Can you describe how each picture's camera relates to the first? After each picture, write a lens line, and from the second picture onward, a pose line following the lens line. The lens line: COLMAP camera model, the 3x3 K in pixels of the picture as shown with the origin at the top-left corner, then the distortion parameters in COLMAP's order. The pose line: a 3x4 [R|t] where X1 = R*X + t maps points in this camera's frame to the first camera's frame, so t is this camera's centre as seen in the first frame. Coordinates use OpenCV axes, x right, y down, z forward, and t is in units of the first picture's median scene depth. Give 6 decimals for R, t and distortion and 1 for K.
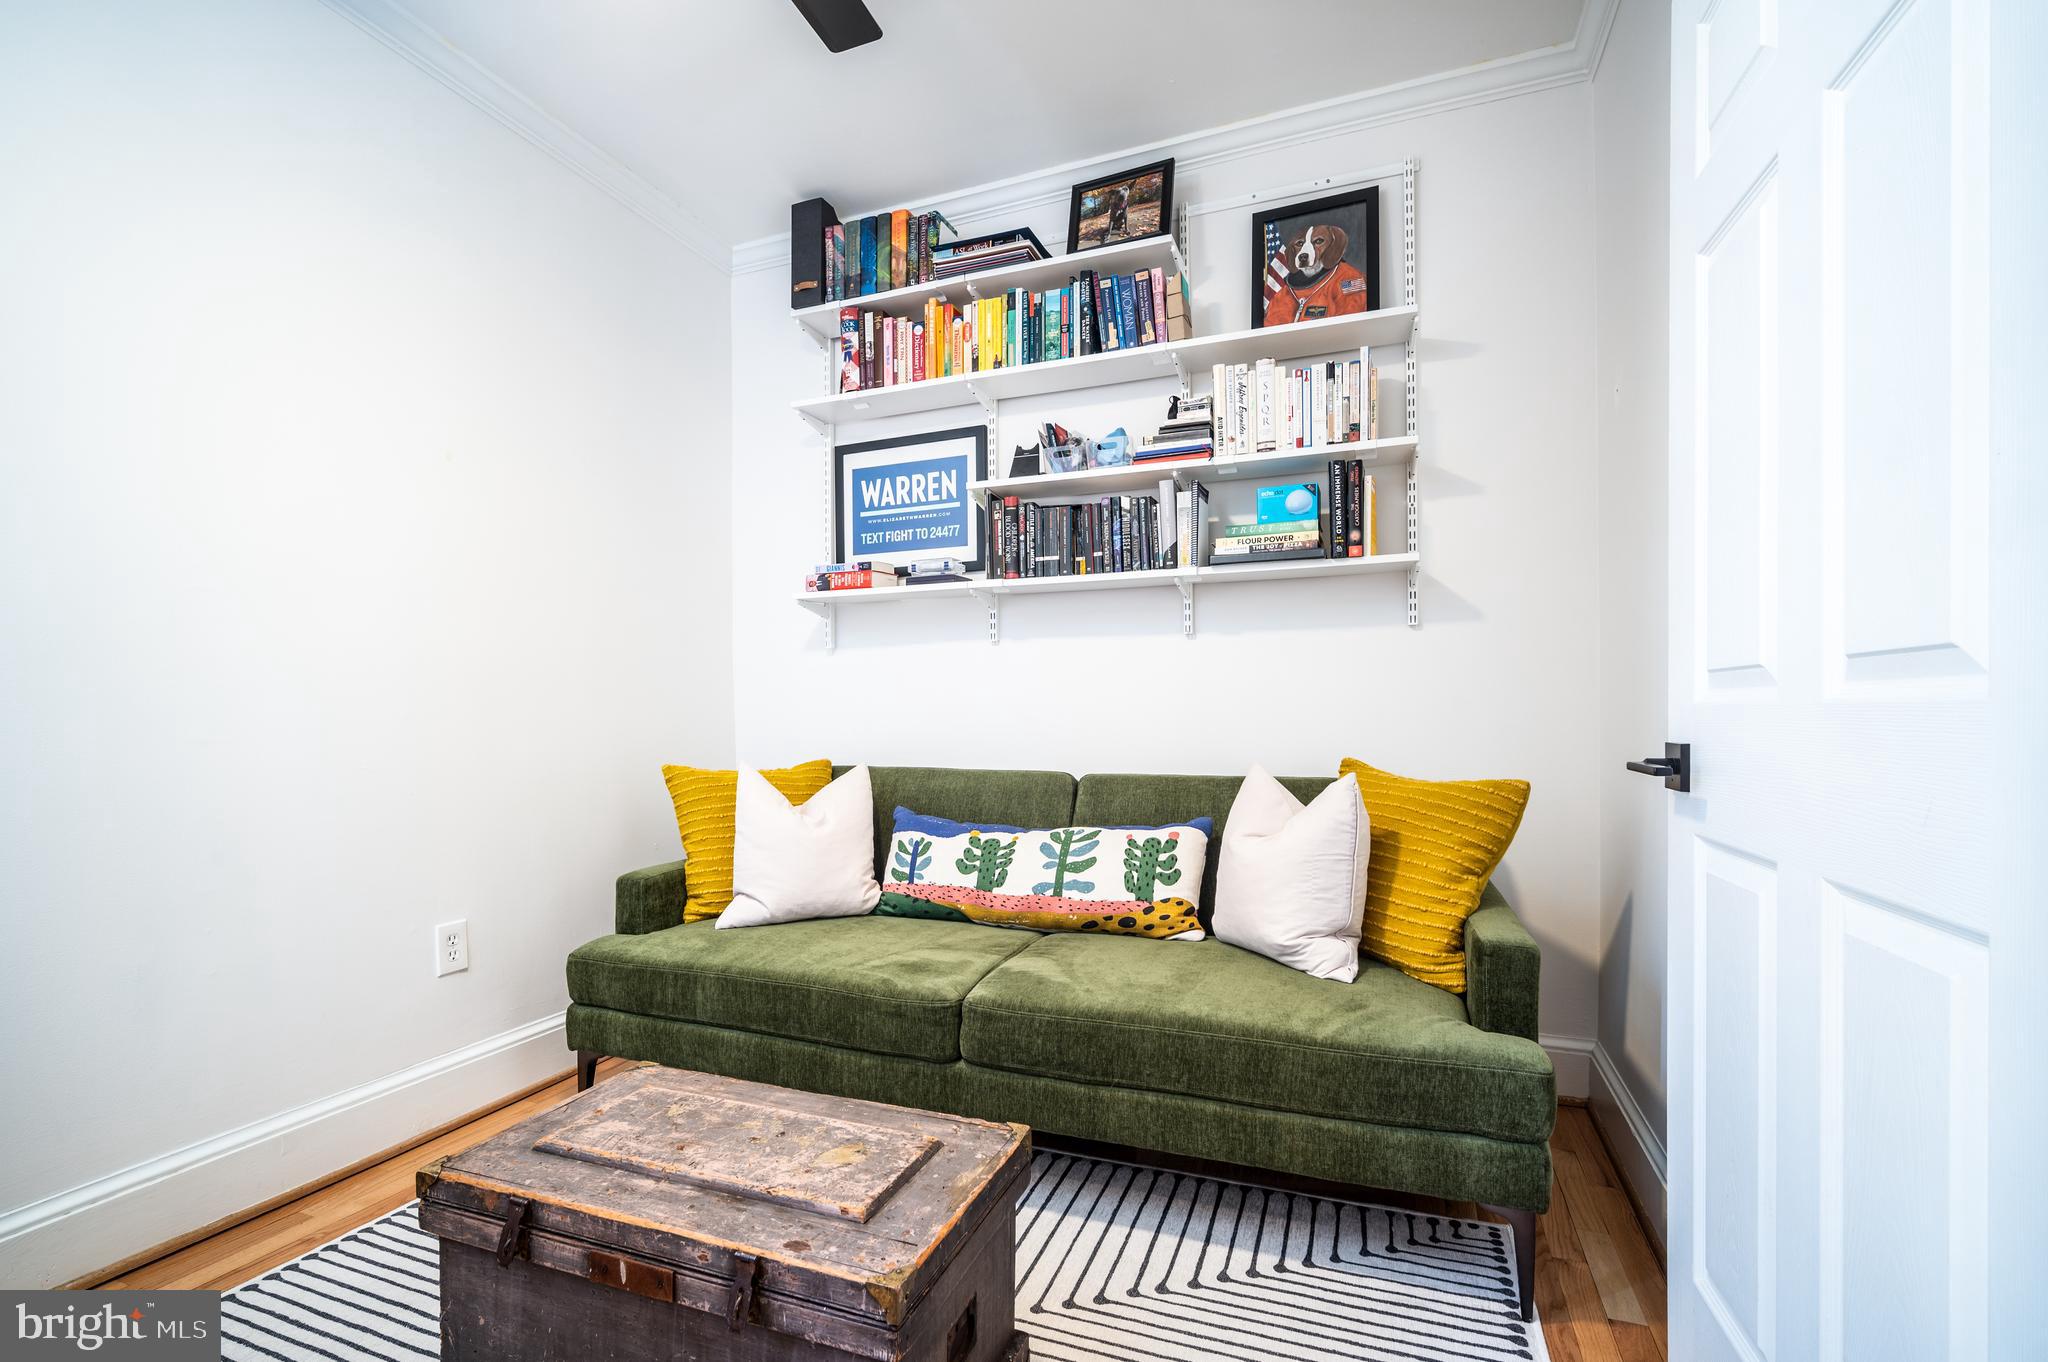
lens RADIAL K [[889.9, 0, 1001.6], [0, 889.9, 719.4], [0, 0, 1]] dist [-0.014345, 0.002781]
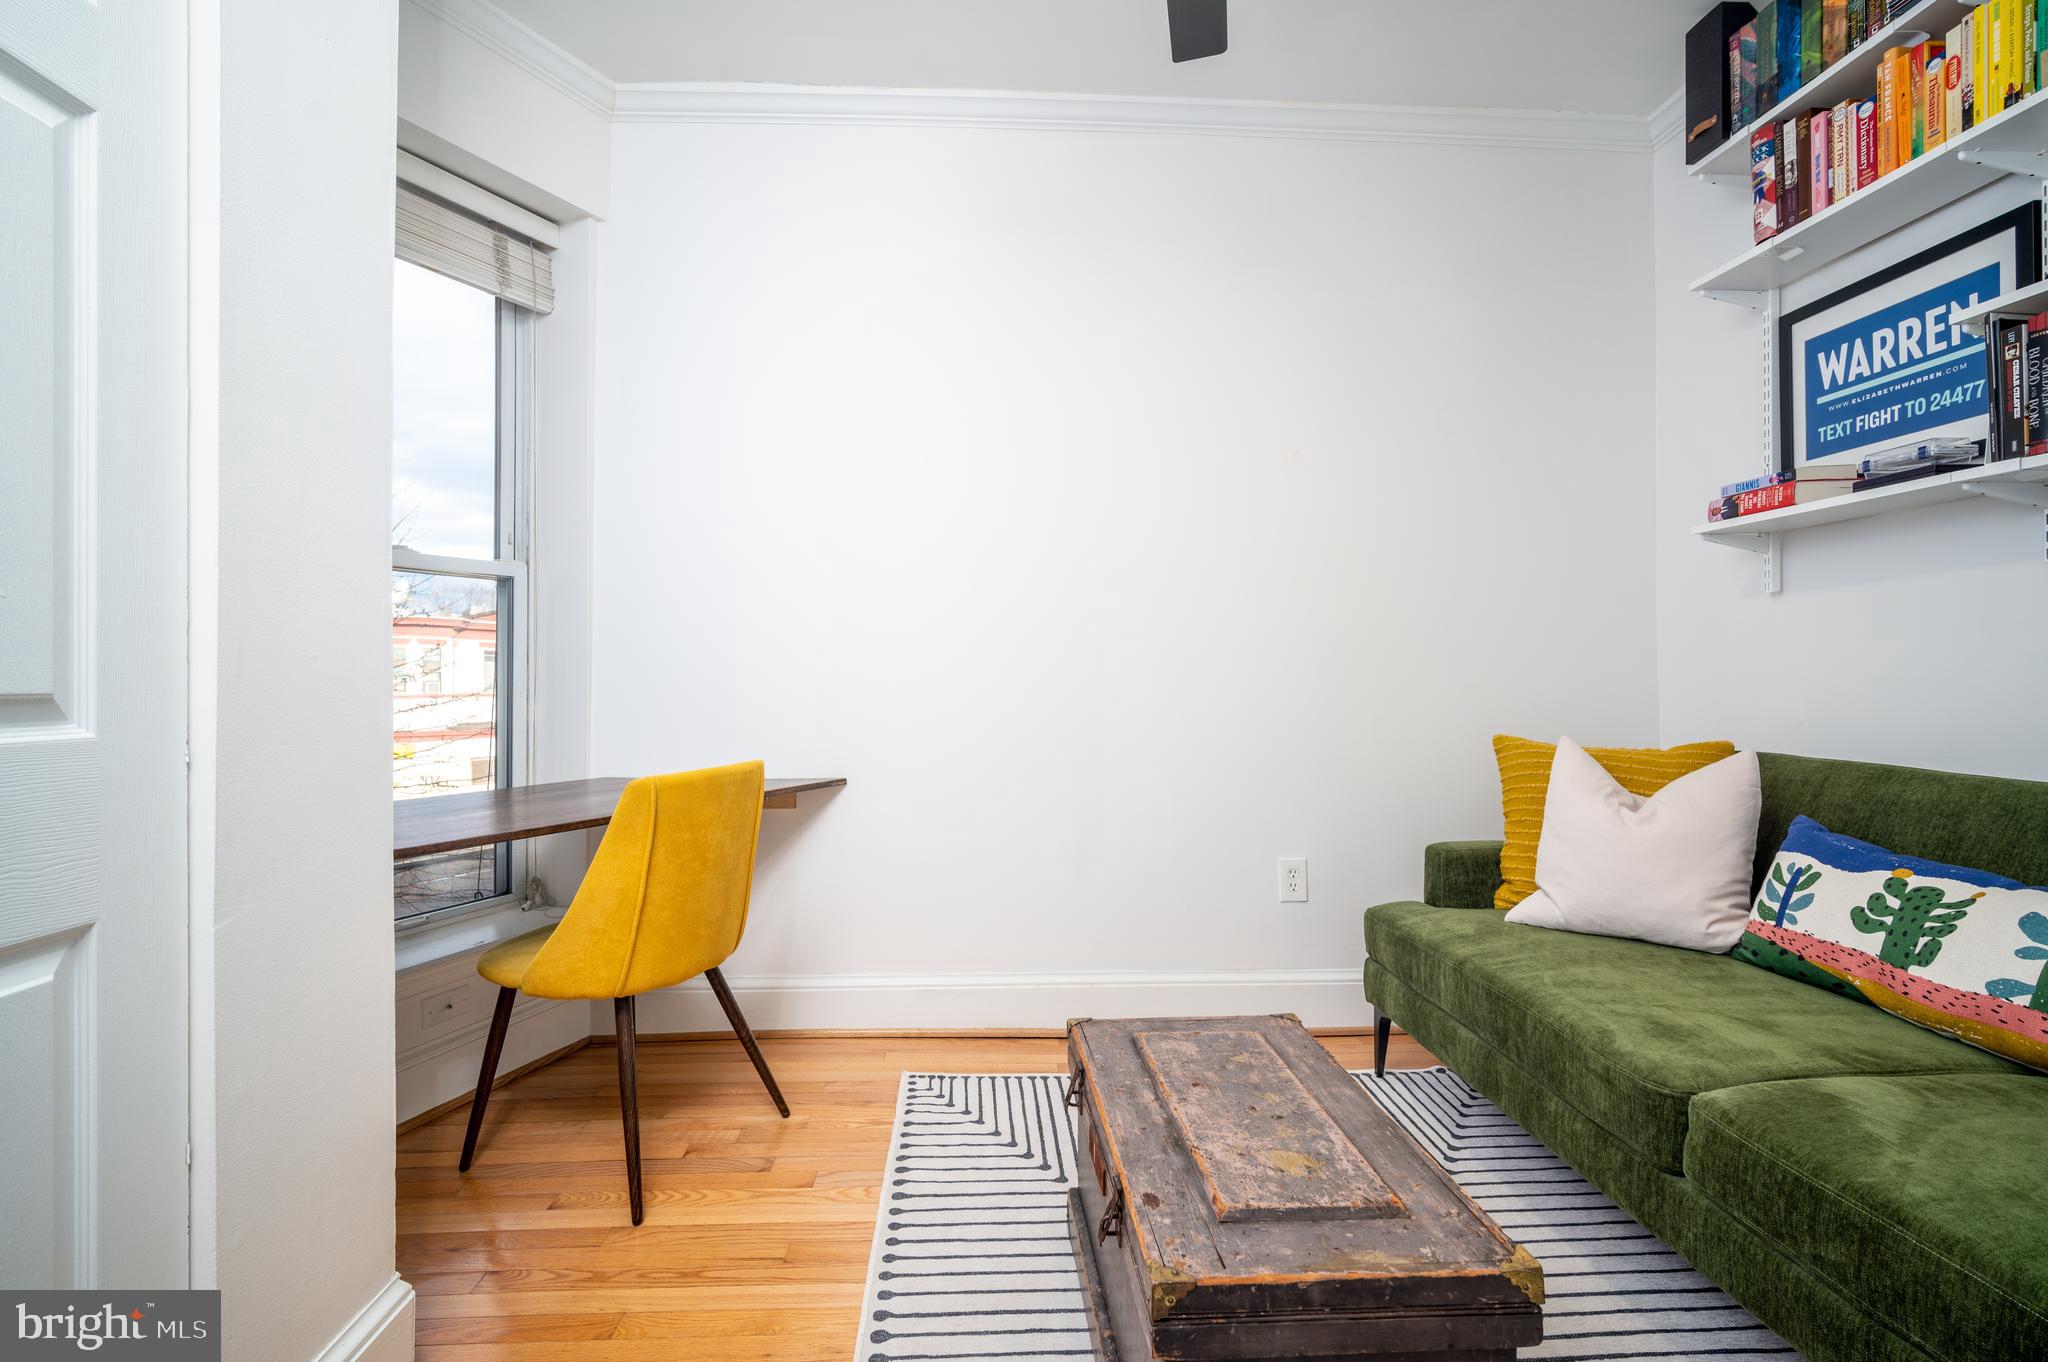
lens RADIAL K [[889.9, 0, 1030.4], [0, 889.9, 679.1], [0, 0, 1]] dist [-0.014345, 0.002781]
pose [[0.447218, 0.009533, -0.894374, 0.248686], [-0.011376, 0.999923, 0.004969, -0.006205], [0.894353, 0.007952, 0.447292, 0.162731]]
